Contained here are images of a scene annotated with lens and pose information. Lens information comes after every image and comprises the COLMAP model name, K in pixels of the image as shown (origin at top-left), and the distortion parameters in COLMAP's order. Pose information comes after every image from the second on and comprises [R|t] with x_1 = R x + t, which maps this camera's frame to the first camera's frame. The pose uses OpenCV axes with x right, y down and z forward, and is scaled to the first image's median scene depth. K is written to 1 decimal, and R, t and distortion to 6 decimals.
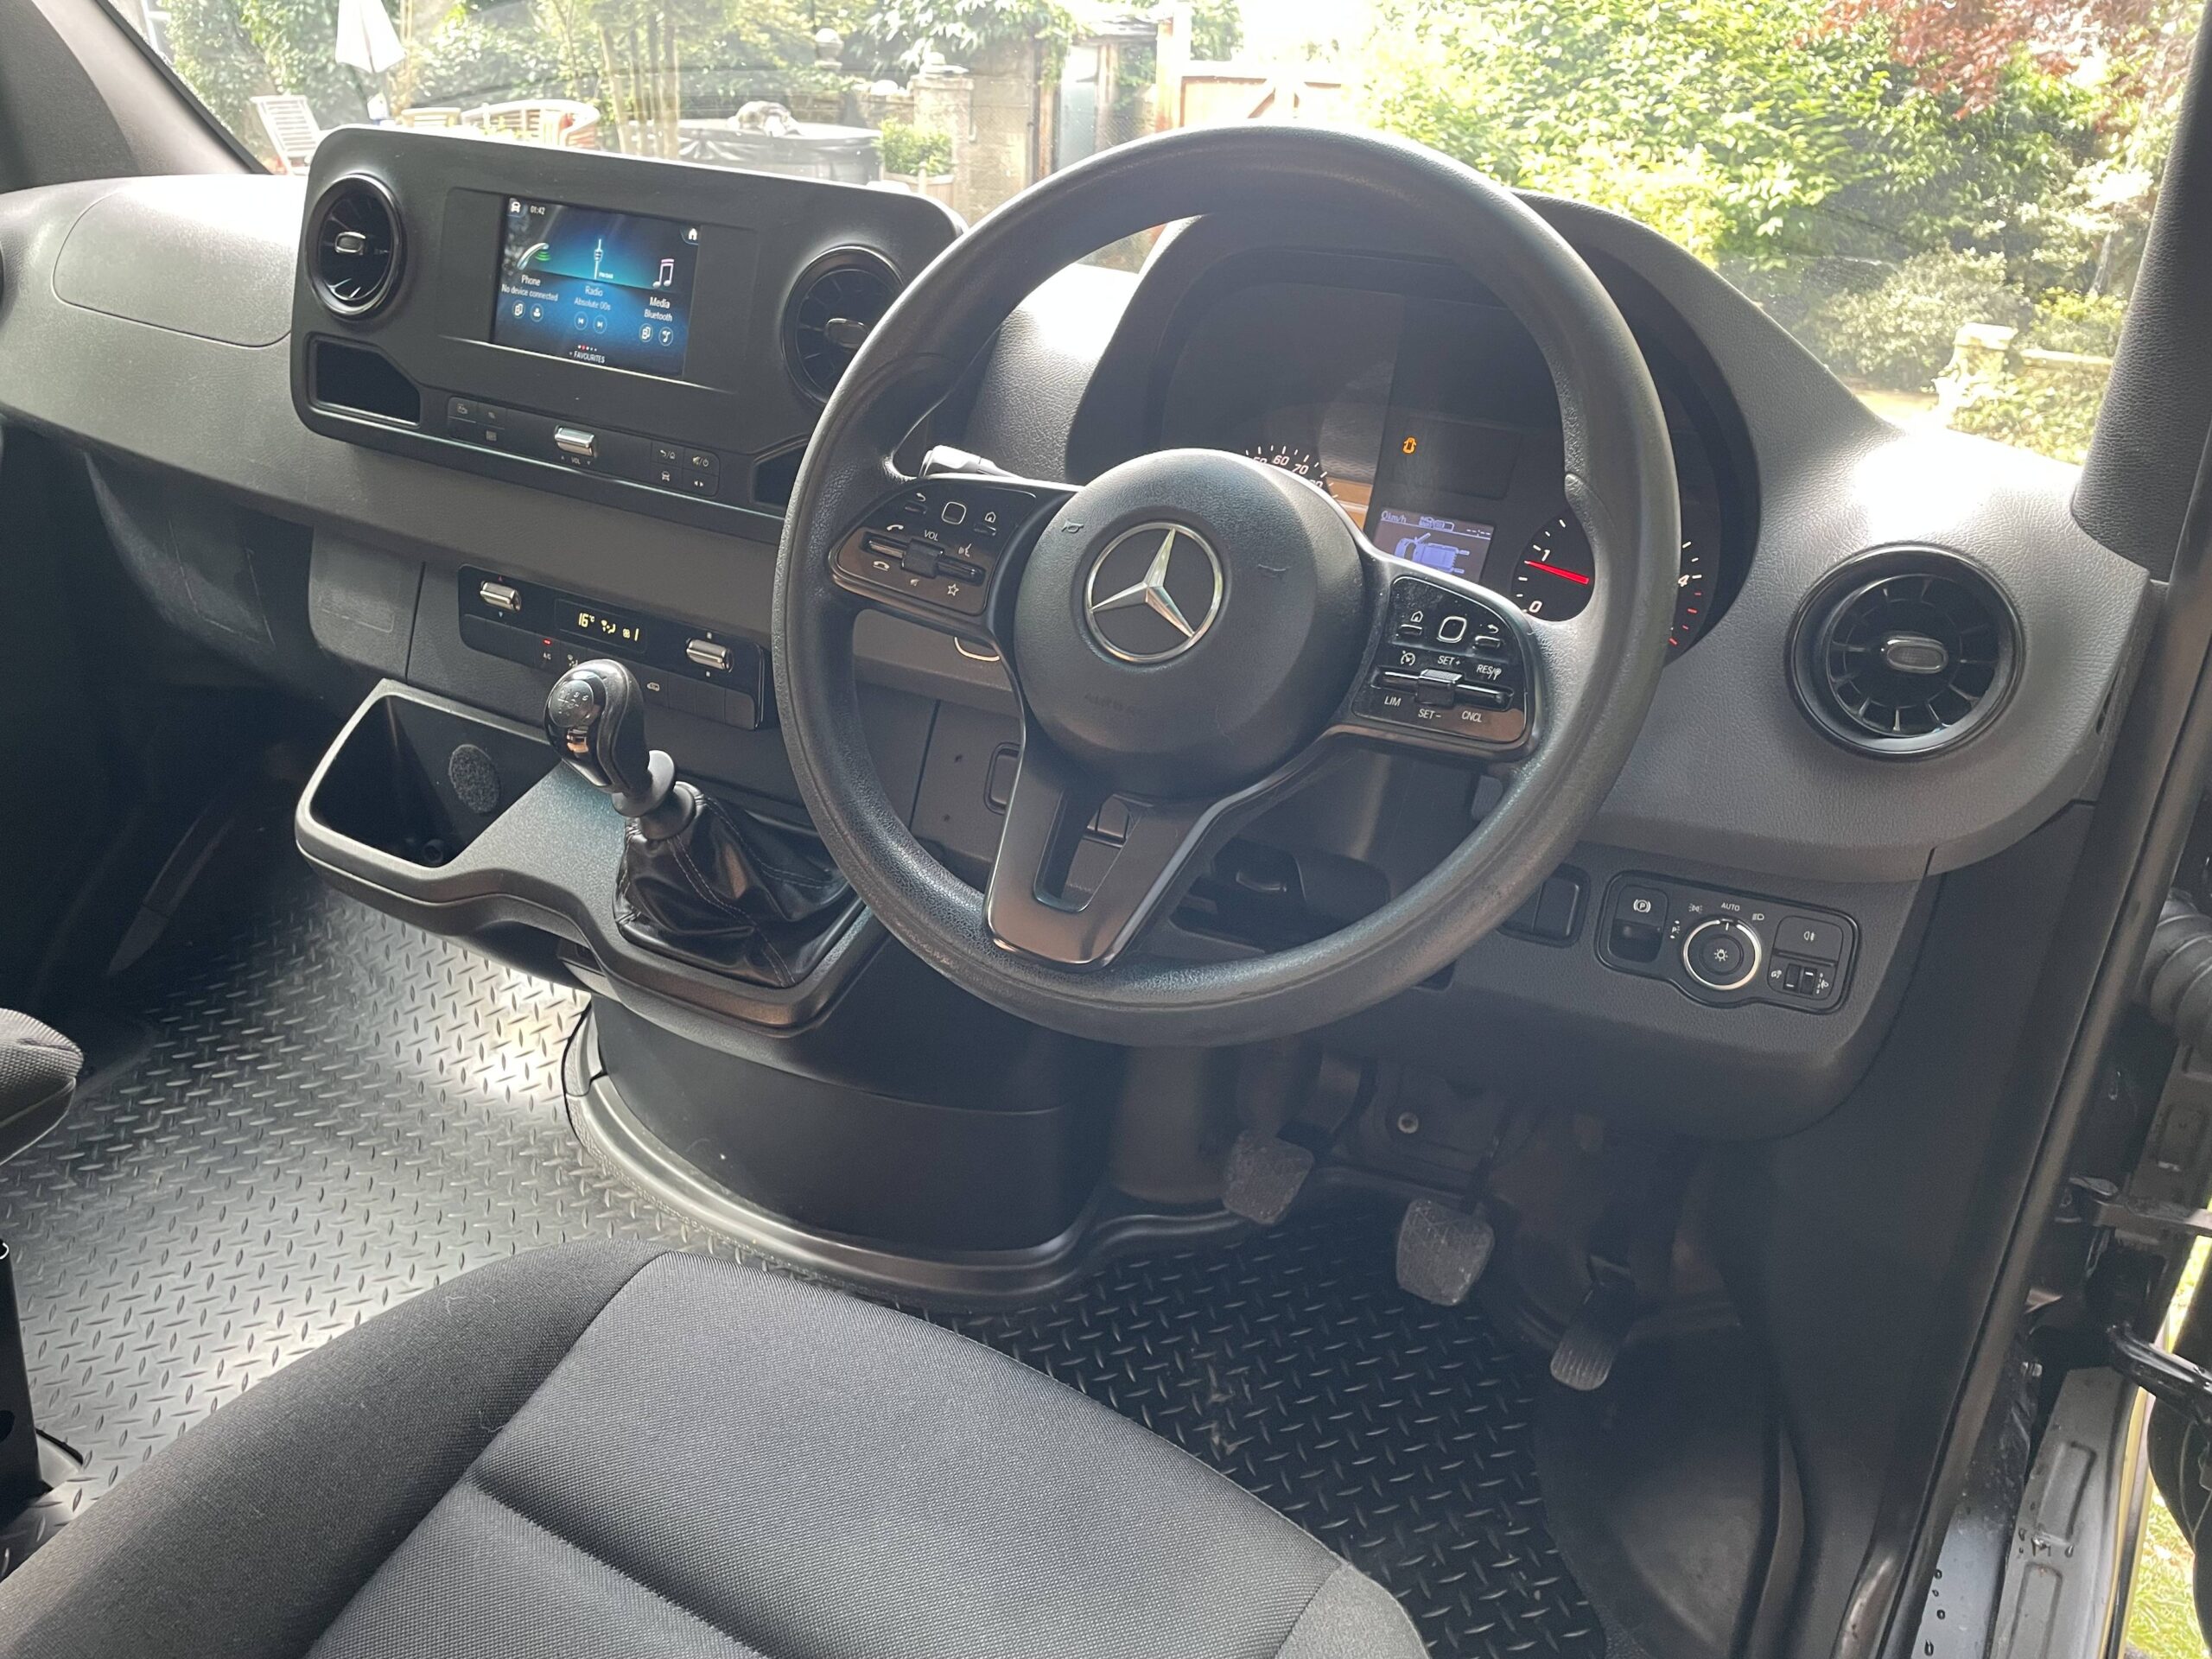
lens RADIAL K [[1626.6, 0, 1057.1], [0, 1626.6, 817.0], [0, 0, 1]] dist [0.091398, -0.103954]
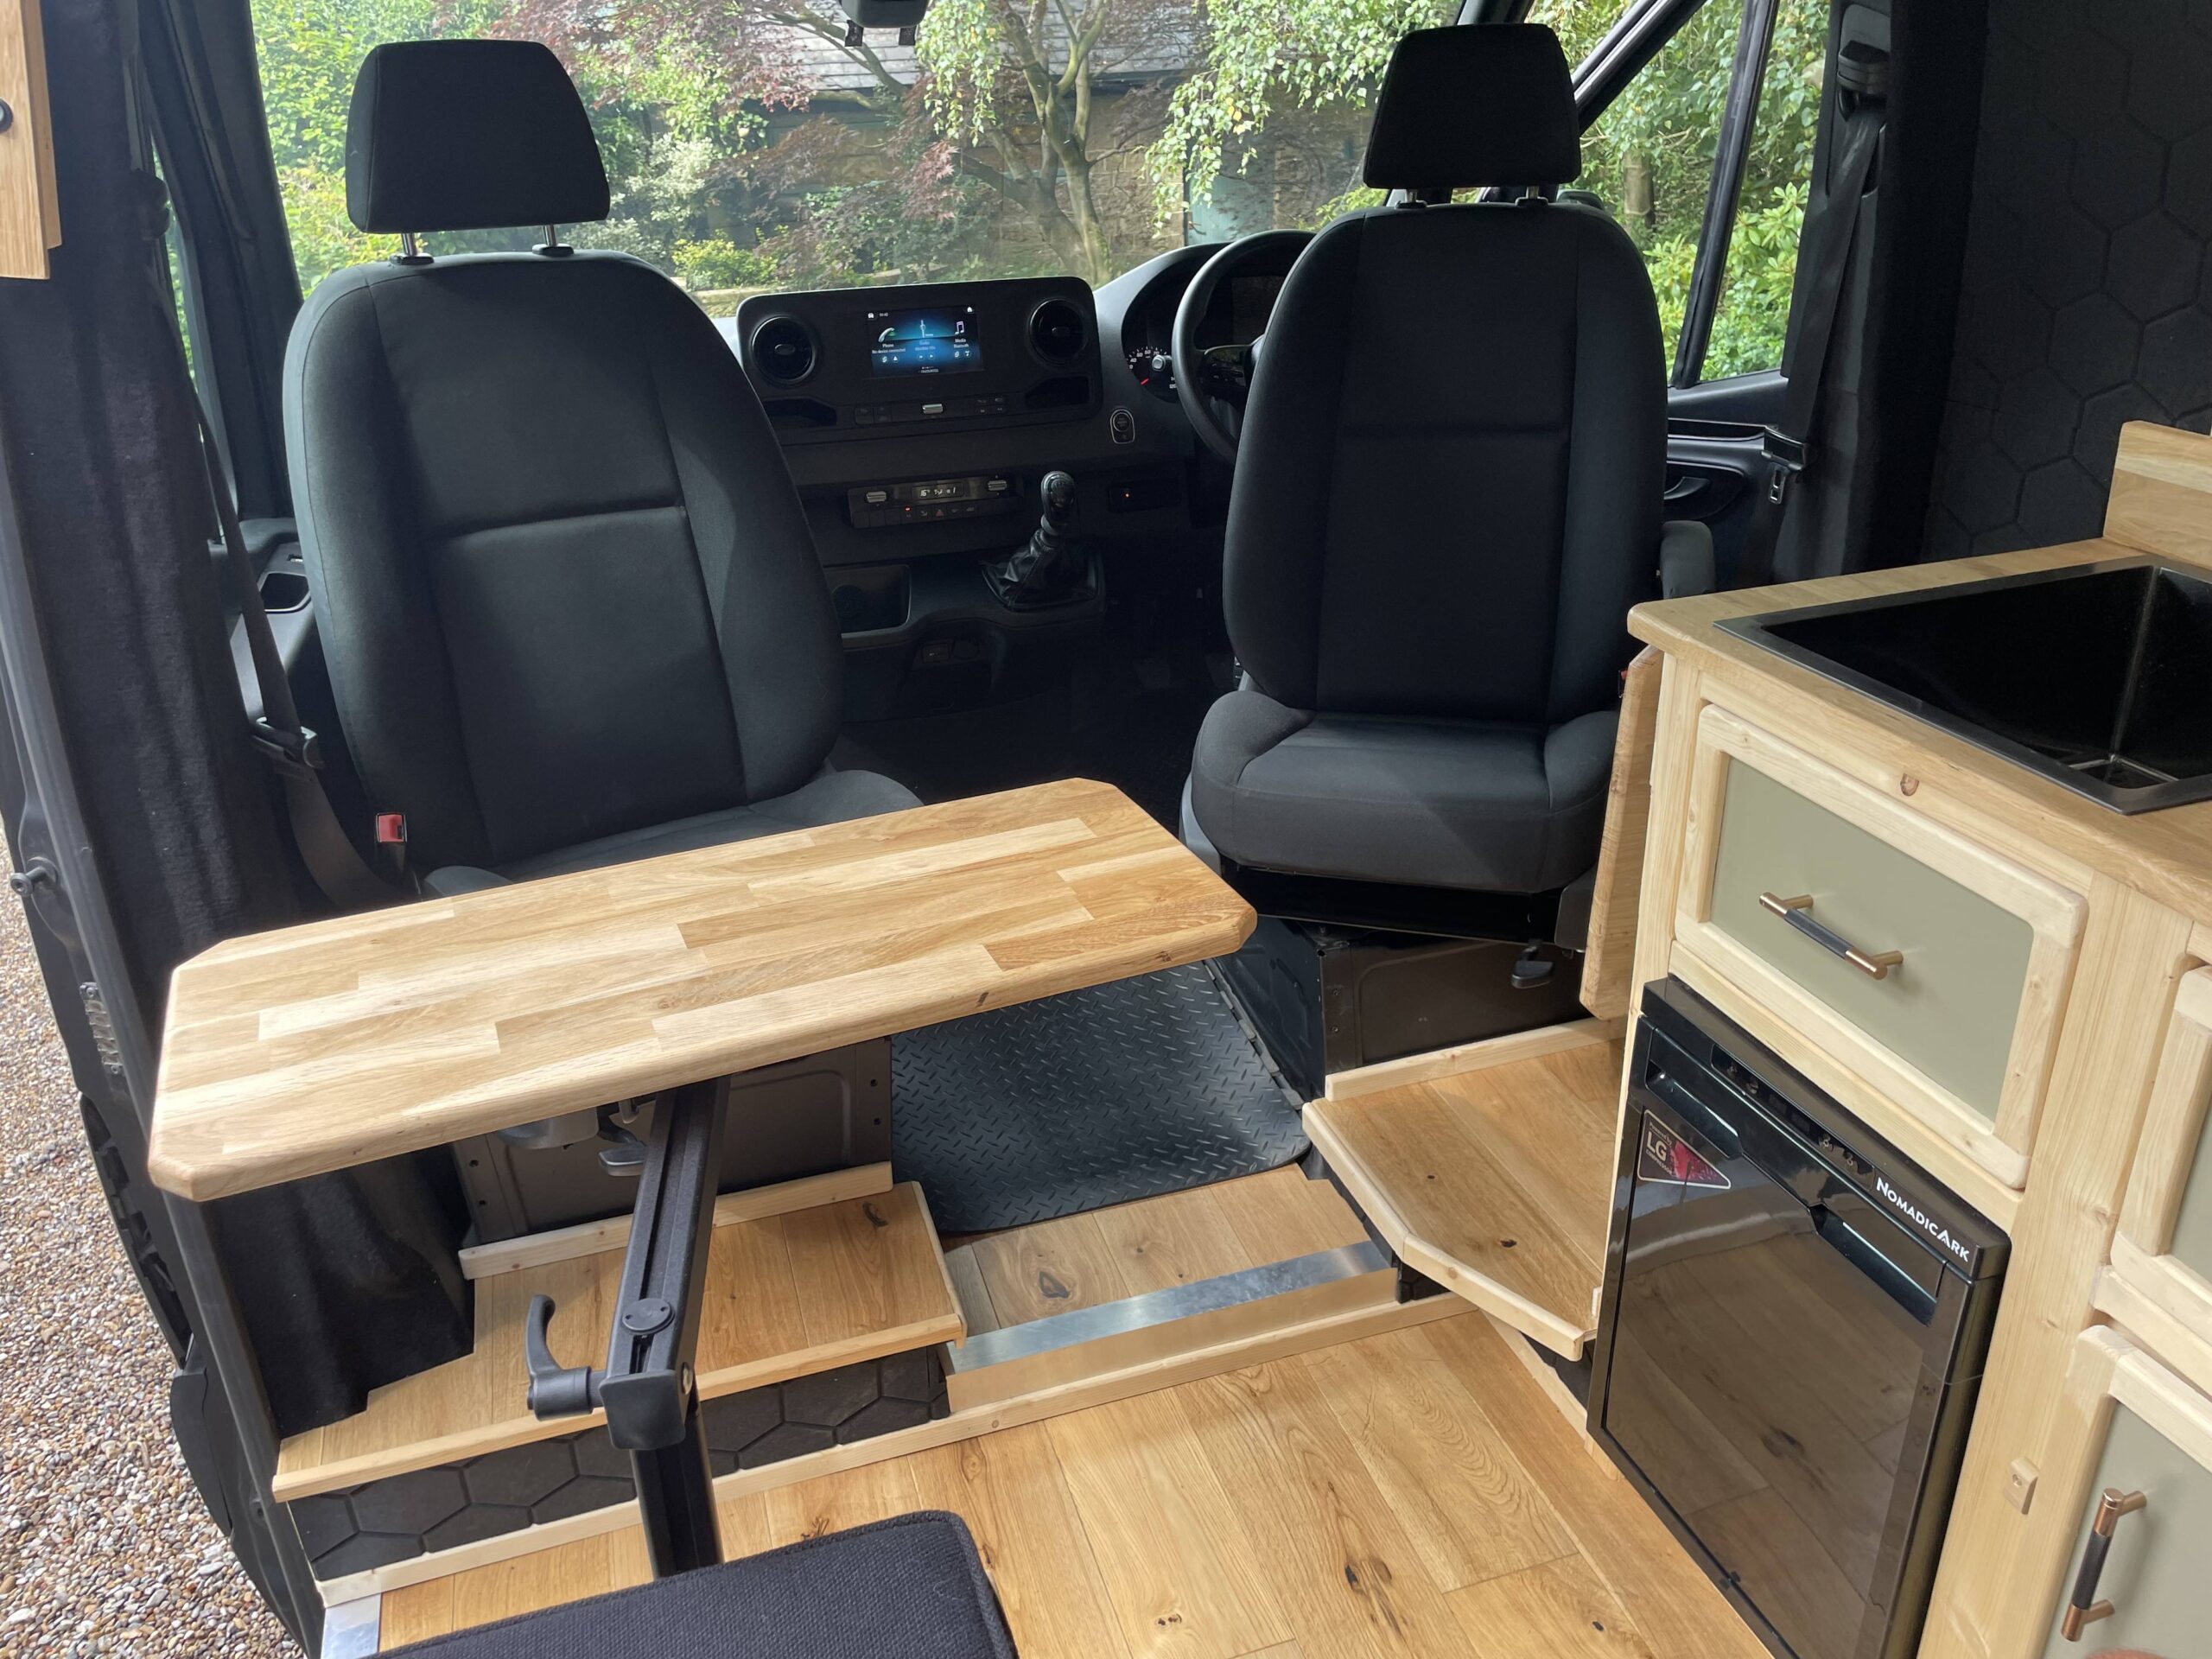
lens RADIAL K [[1653.0, 0, 1103.8], [0, 1653.0, 819.2], [0, 0, 1]] dist [0.060306, -0.105825]
pose [[0.664404, -0.376663, 0.645517, -1.831073], [0.372329, 0.915718, 0.151103, 0.032986], [-0.648026, 0.139952, 0.748649, -0.794701]]
